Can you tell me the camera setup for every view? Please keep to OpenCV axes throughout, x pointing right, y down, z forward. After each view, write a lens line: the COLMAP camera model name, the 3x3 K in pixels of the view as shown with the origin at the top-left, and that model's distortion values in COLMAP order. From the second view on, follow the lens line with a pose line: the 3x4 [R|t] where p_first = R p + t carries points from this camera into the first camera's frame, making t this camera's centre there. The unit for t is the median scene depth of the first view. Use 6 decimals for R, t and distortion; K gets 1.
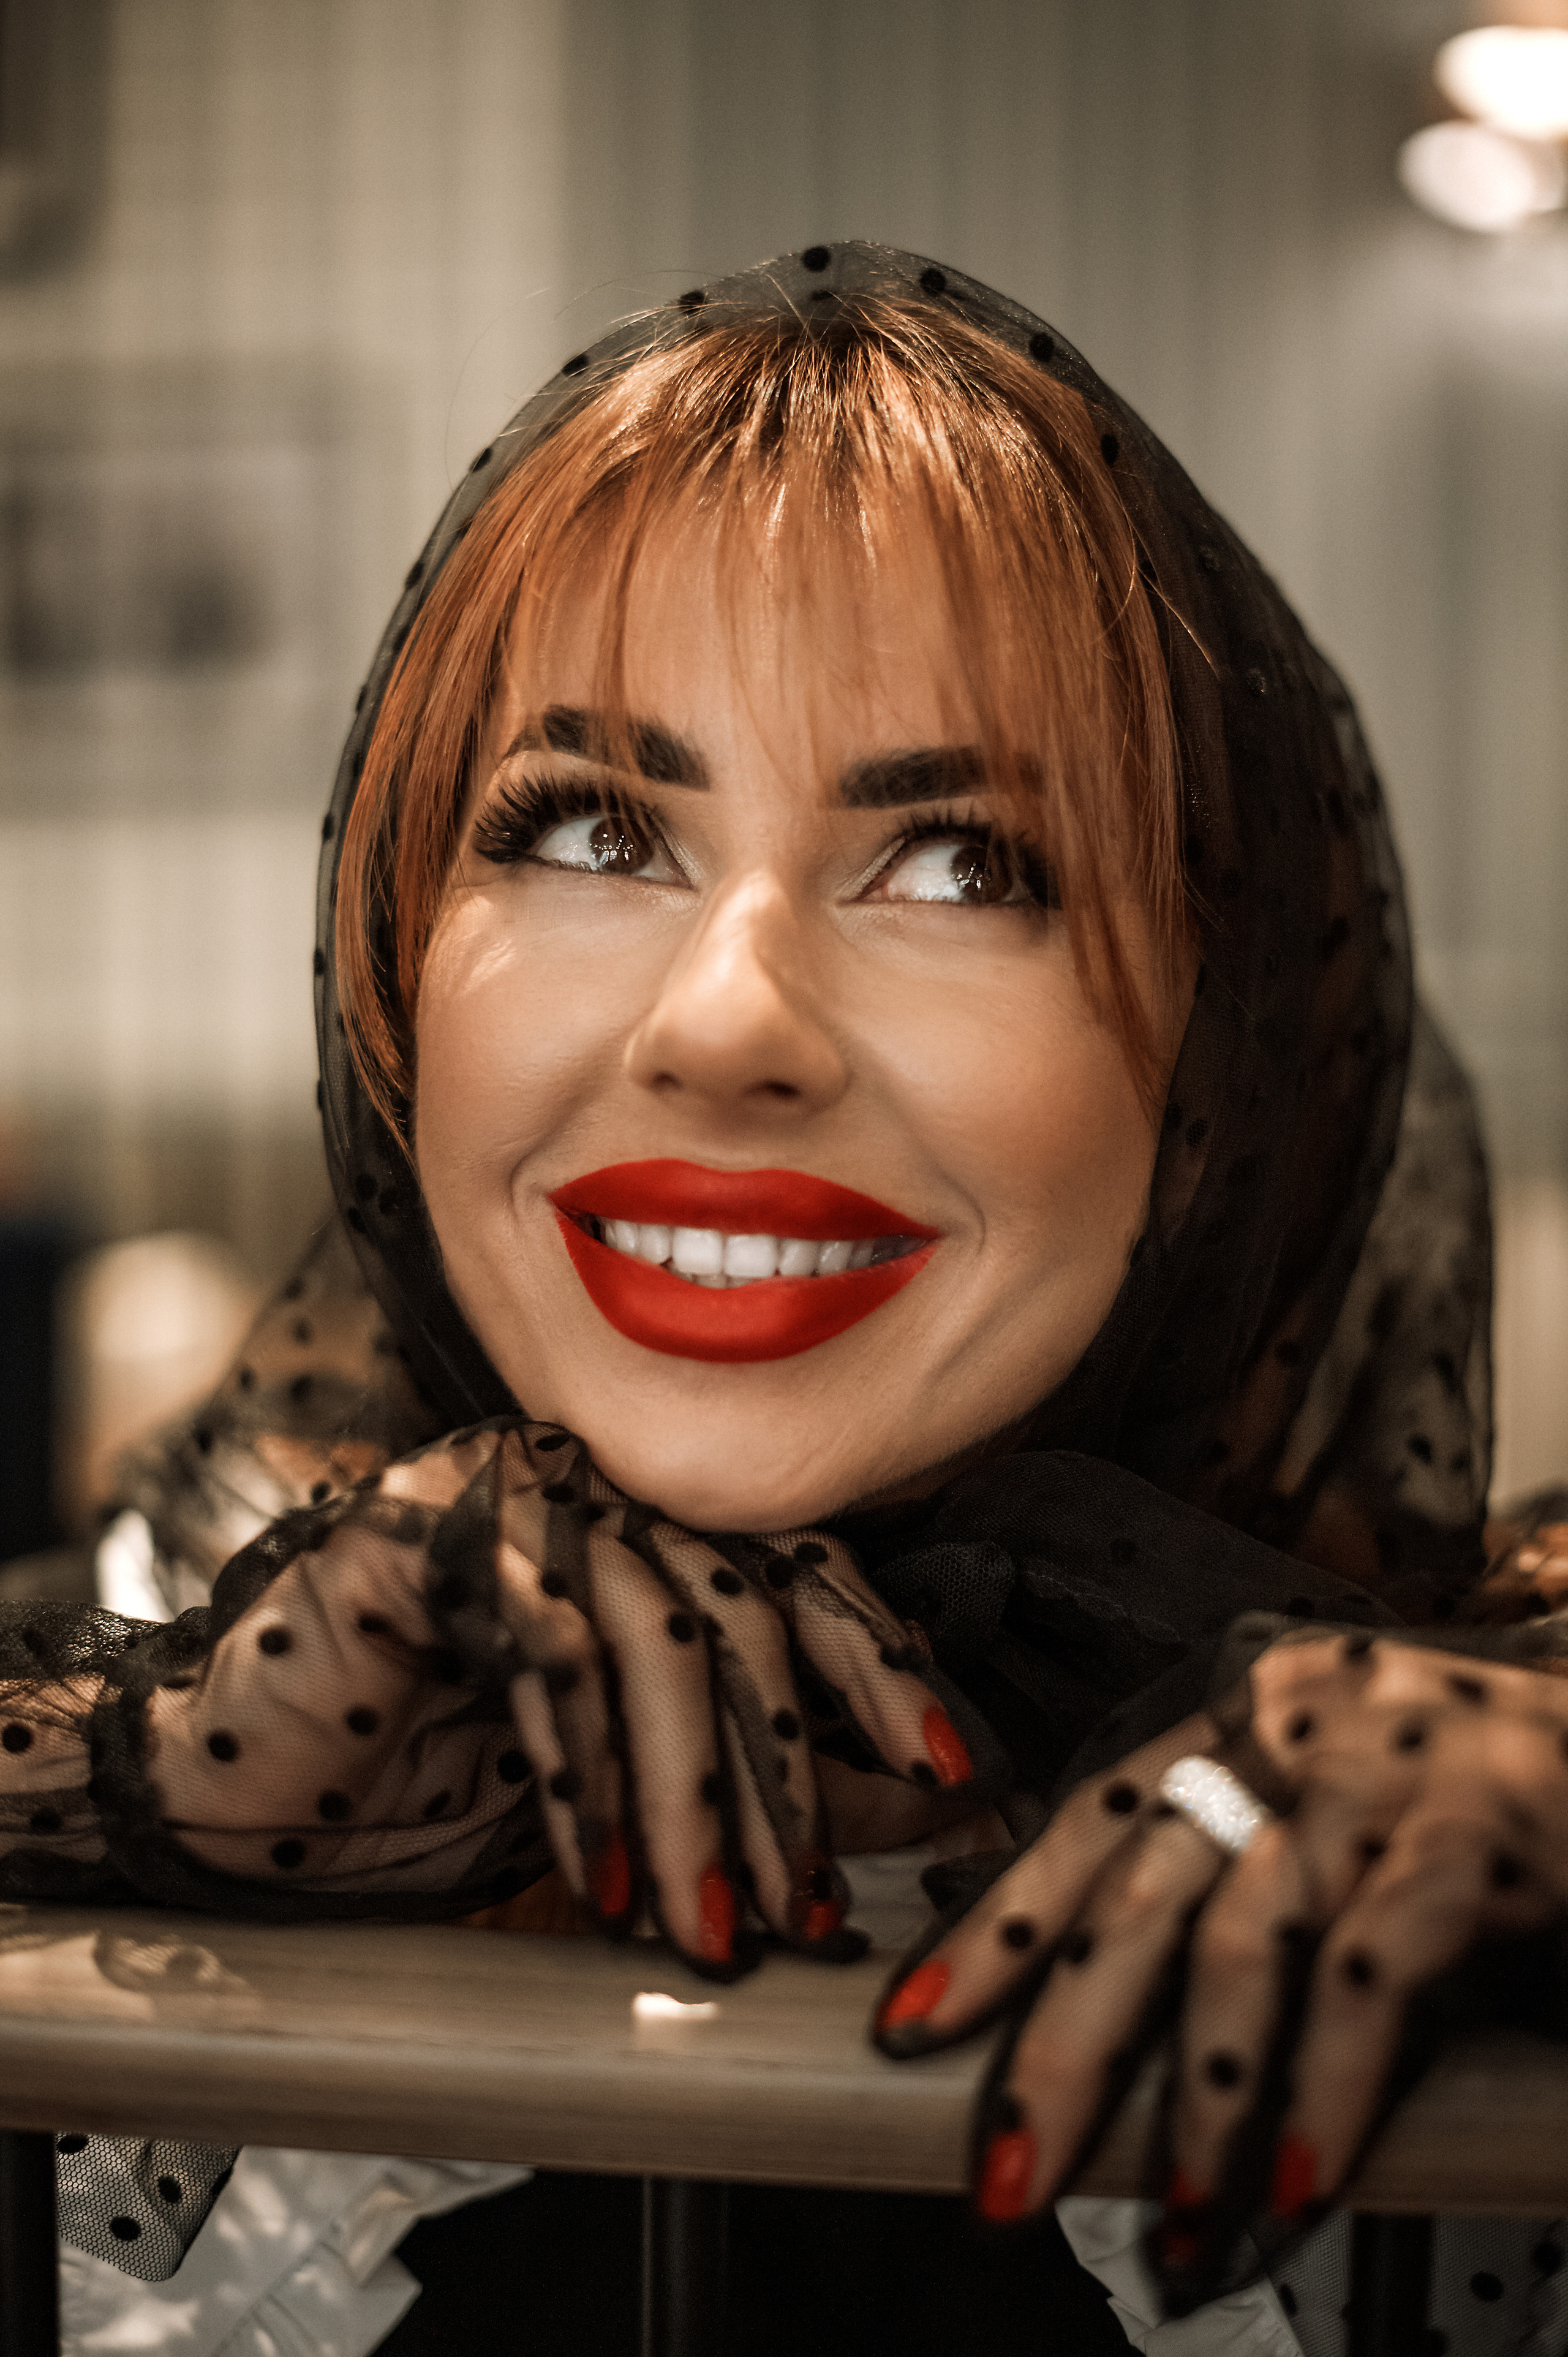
lens RADIAL K [[3612.3, 0, 789.0], [0, 3612.3, 1170.6], [0, 0, 1]] dist [0.060654, 0.000000]
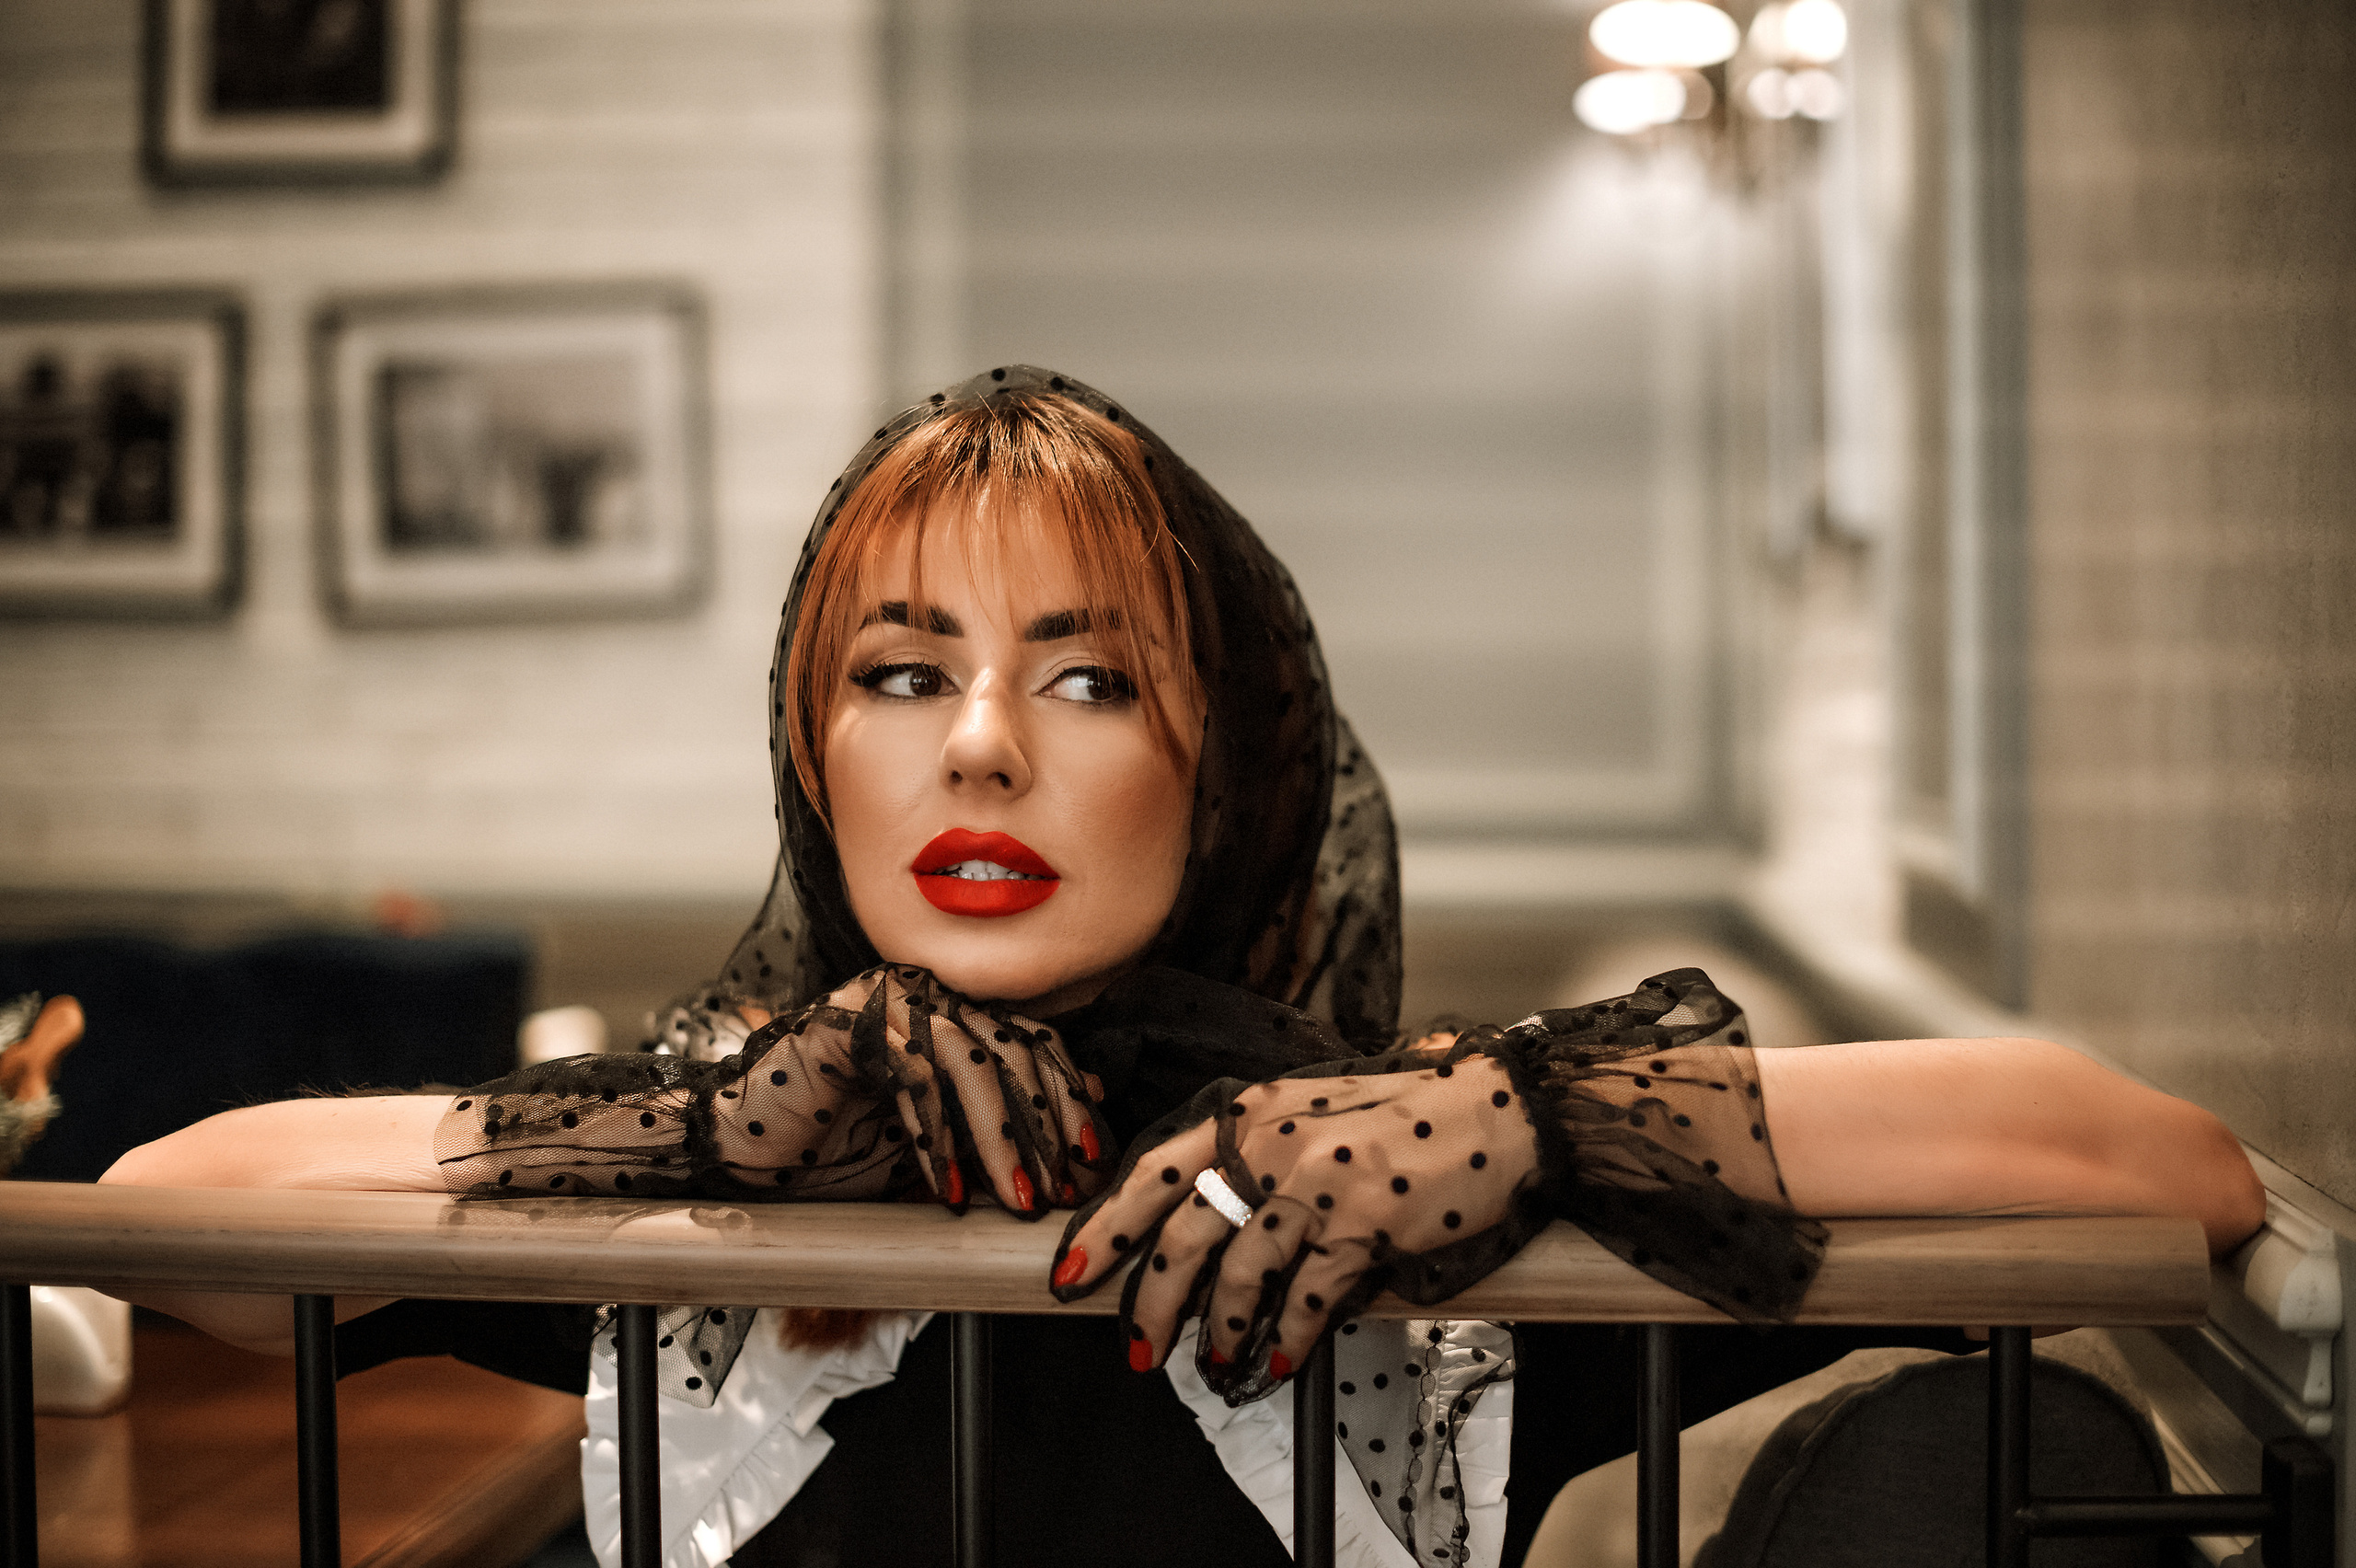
lens RADIAL K [[3611.1, 0, 1176.8], [0, 3611.1, 786.8], [0, 0, 1]] dist [0.060654, 0.000000]
pose [[0.988684, -0.056450, 0.138985, -0.185849], [0.058690, 0.998203, -0.012065, 0.003867], [-0.138055, 0.020086, 0.990221, -0.982275]]
